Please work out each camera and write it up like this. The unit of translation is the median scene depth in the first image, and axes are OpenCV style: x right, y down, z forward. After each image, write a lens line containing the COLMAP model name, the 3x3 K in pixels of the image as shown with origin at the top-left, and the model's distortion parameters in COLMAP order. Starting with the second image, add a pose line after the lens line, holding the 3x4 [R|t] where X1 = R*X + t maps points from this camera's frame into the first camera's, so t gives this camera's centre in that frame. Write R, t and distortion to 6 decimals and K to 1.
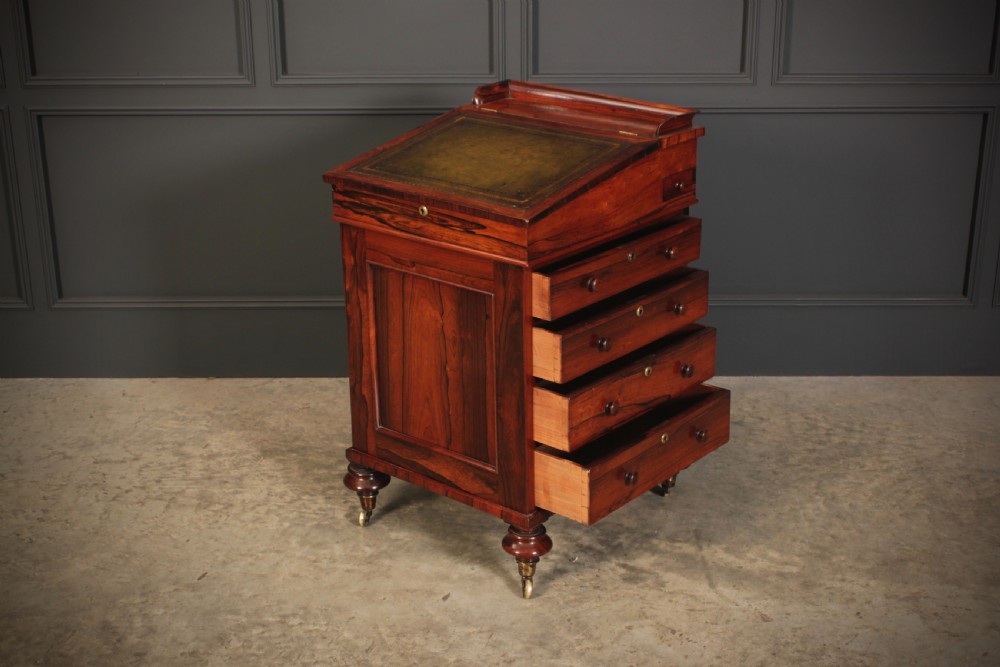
lens RADIAL K [[1500.8, 0, 500.0], [0, 1500.8, 333.5], [0, 0, 1]] dist [-0.003573, 0.029114]
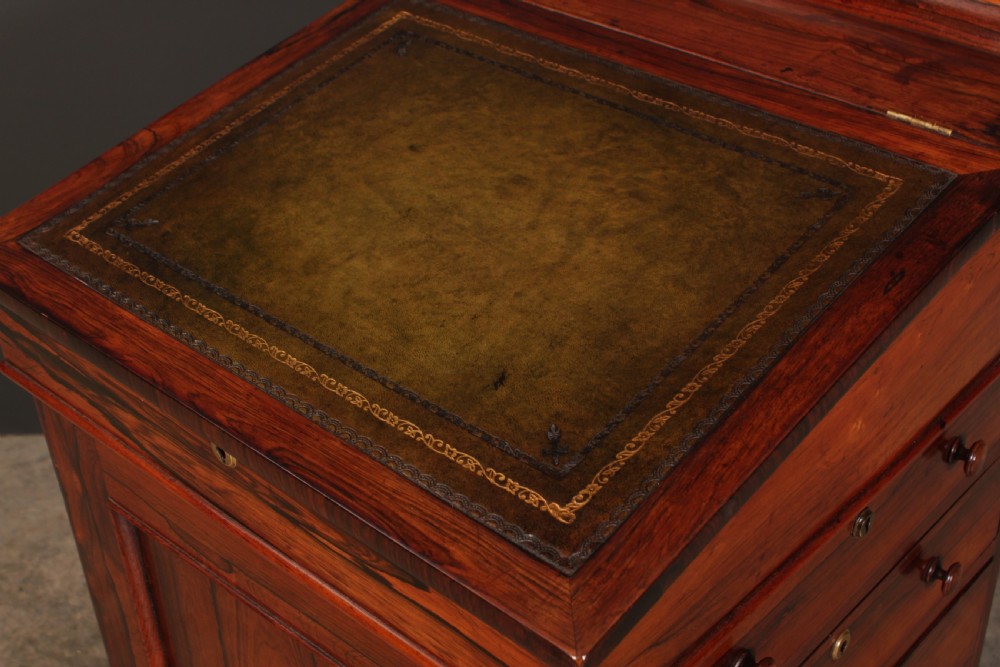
lens RADIAL K [[1514.0, 0, 500.0], [0, 1514.0, 333.5], [0, 0, 1]] dist [-0.026140, 0.140707]
pose [[0.999212, 0.000263, -0.039700, 0.012158], [0.008928, 0.972882, 0.231131, -0.155631], [0.038684, -0.231303, 0.972112, 0.657685]]
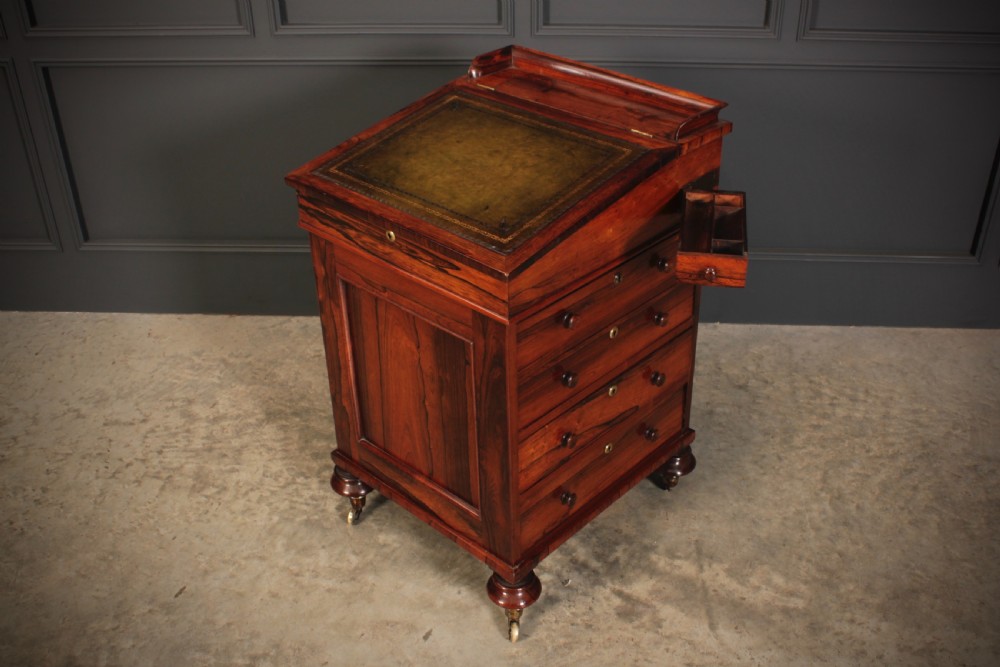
lens RADIAL K [[1029.3, 0, 504.3], [0, 1029.3, 333.1], [0, 0, 1]] dist [-0.115060, 0.102103]
pose [[0.998898, 0.020435, -0.042262, 0.033478], [-0.011587, 0.979752, 0.199879, -0.130775], [0.045491, -0.199169, 0.978909, 0.395161]]
